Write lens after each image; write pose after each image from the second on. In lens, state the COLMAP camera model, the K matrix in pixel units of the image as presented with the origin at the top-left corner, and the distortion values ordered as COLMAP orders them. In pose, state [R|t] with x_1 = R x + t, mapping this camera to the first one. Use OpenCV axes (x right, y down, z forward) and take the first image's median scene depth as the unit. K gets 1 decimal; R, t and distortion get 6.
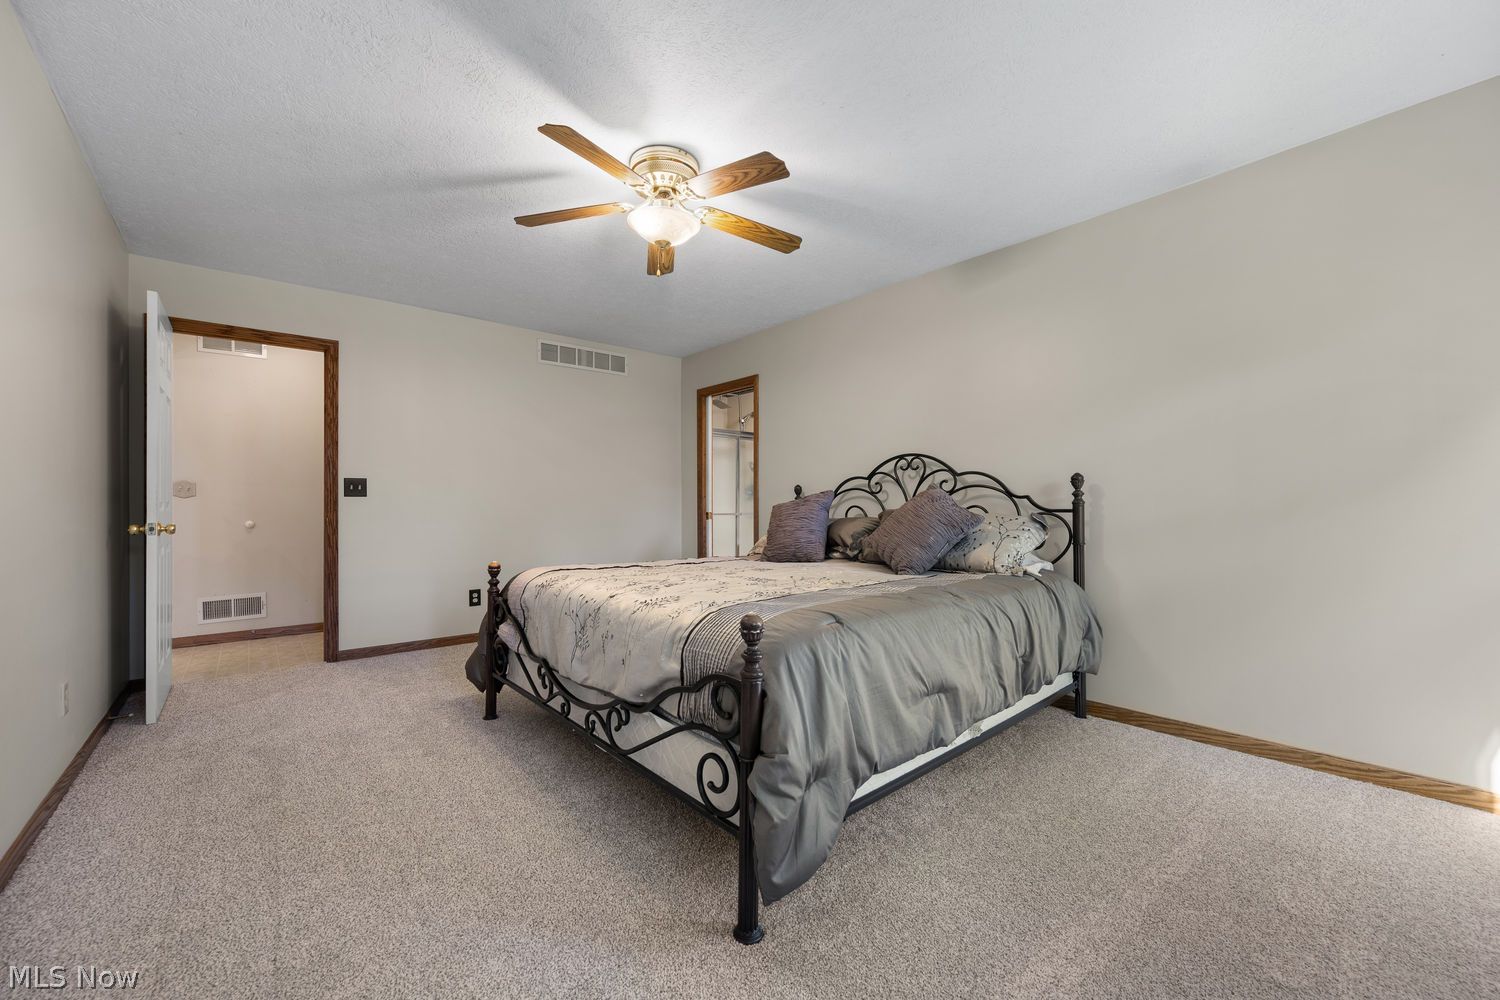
lens RADIAL K [[588.5, 0, 750.0], [0, 588.5, 500.0], [0, 0, 1]] dist [-0.000390, -0.000314]
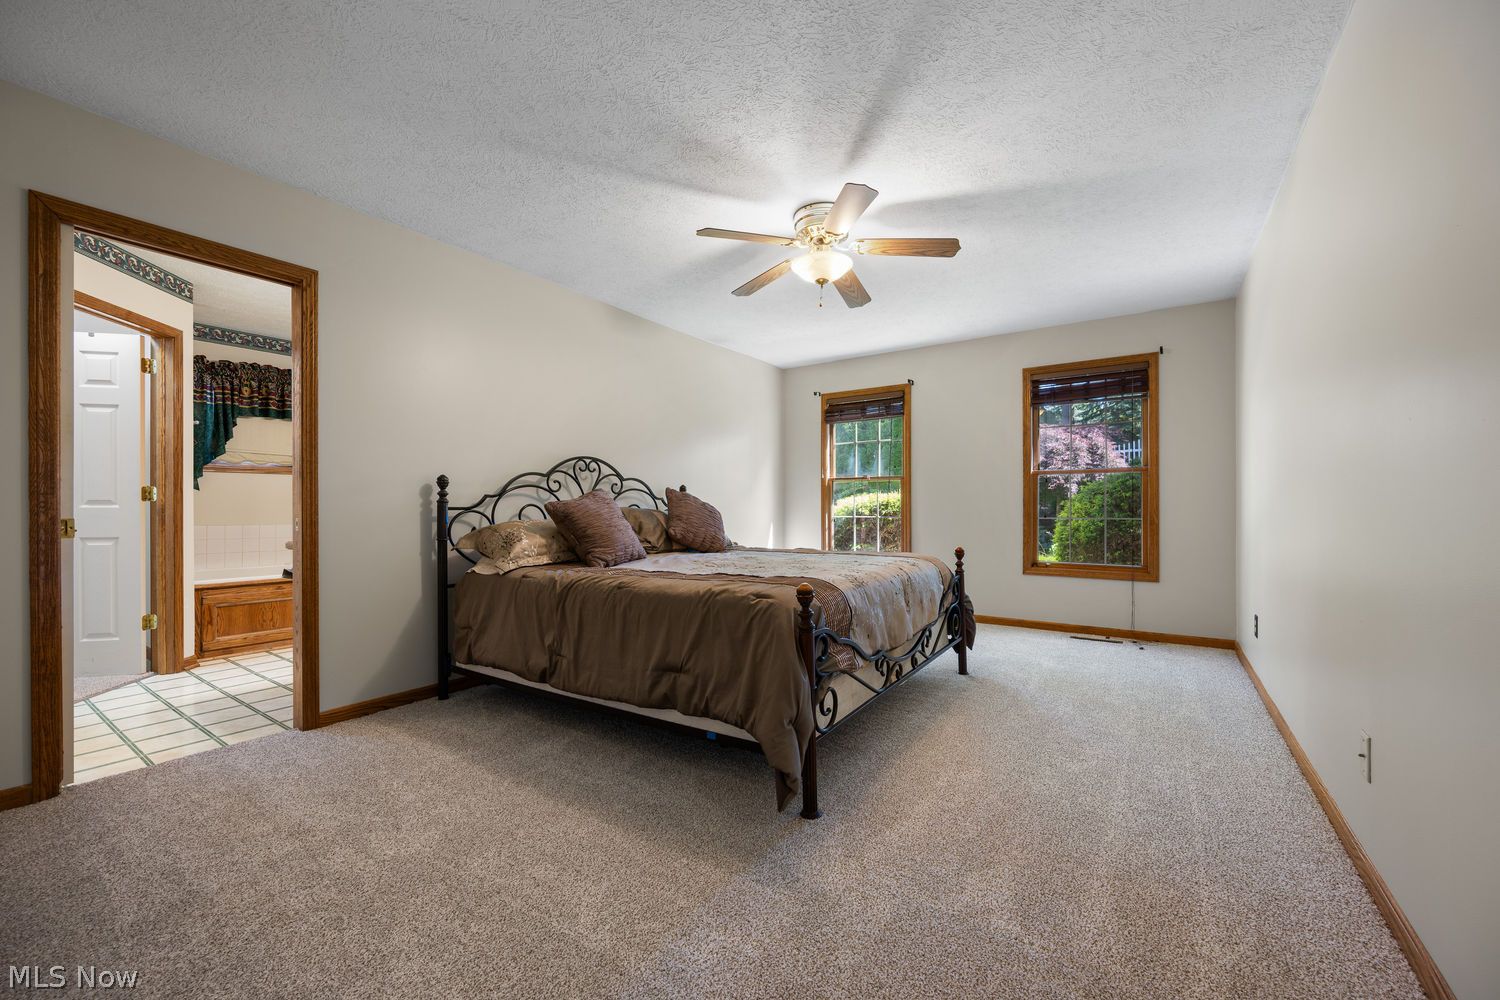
lens RADIAL K [[588.5, 0, 750.0], [0, 588.5, 500.0], [0, 0, 1]] dist [-0.000390, -0.000314]
pose [[-0.263221, 0.014582, 0.964625, -0.860993], [-0.006157, 0.999840, -0.016794, 0.018332], [-0.964716, -0.010359, -0.263089, 0.995461]]
